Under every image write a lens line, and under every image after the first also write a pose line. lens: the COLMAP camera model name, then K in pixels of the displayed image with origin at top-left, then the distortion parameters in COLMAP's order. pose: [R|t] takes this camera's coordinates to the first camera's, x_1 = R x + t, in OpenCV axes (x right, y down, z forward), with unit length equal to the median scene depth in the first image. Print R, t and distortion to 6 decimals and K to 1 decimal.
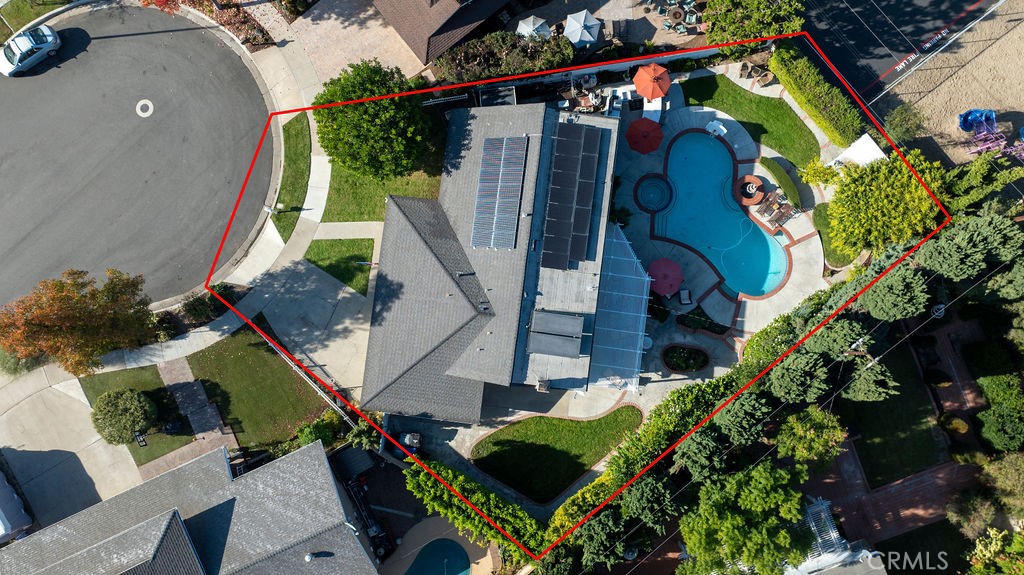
lens RADIAL K [[720.0, 0, 512.0], [0, 720.0, 287.5], [0, 0, 1]] dist [-0.023904, 0.005875]
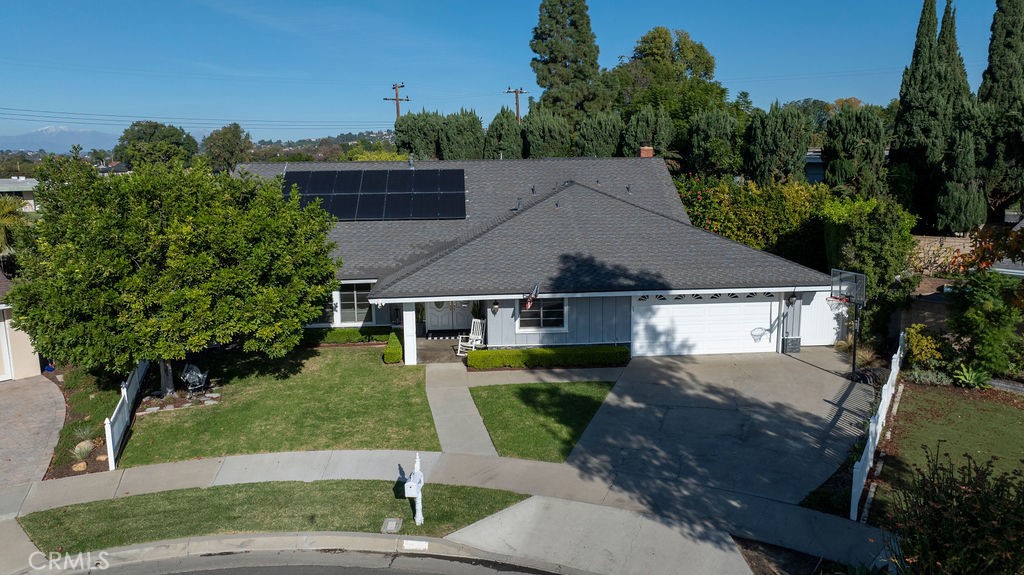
lens RADIAL K [[720.0, 0, 512.0], [0, 720.0, 287.5], [0, 0, 1]] dist [-0.023904, 0.005875]
pose [[-0.195046, -0.154826, 0.968497, -0.574199], [0.980467, -0.005273, 0.196614, -0.122874], [-0.025334, 0.987928, 0.152831, 0.883793]]
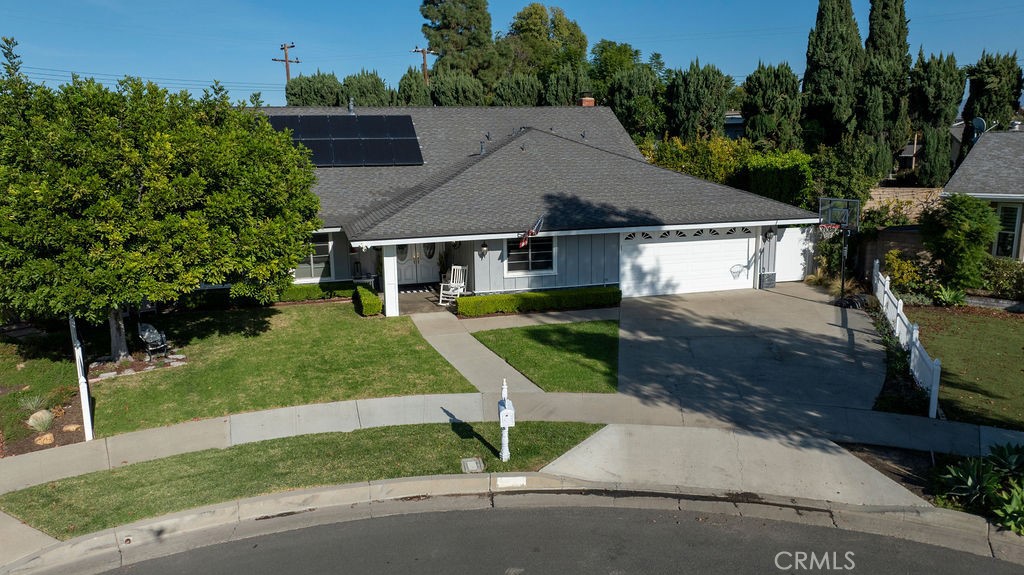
lens RADIAL K [[720.0, 0, 512.0], [0, 720.0, 287.5], [0, 0, 1]] dist [-0.023904, 0.005875]
pose [[-0.387181, -0.158372, 0.908300, -0.530762], [0.921817, -0.046650, 0.384809, -0.188772], [-0.018571, 0.986277, 0.164052, 0.916267]]
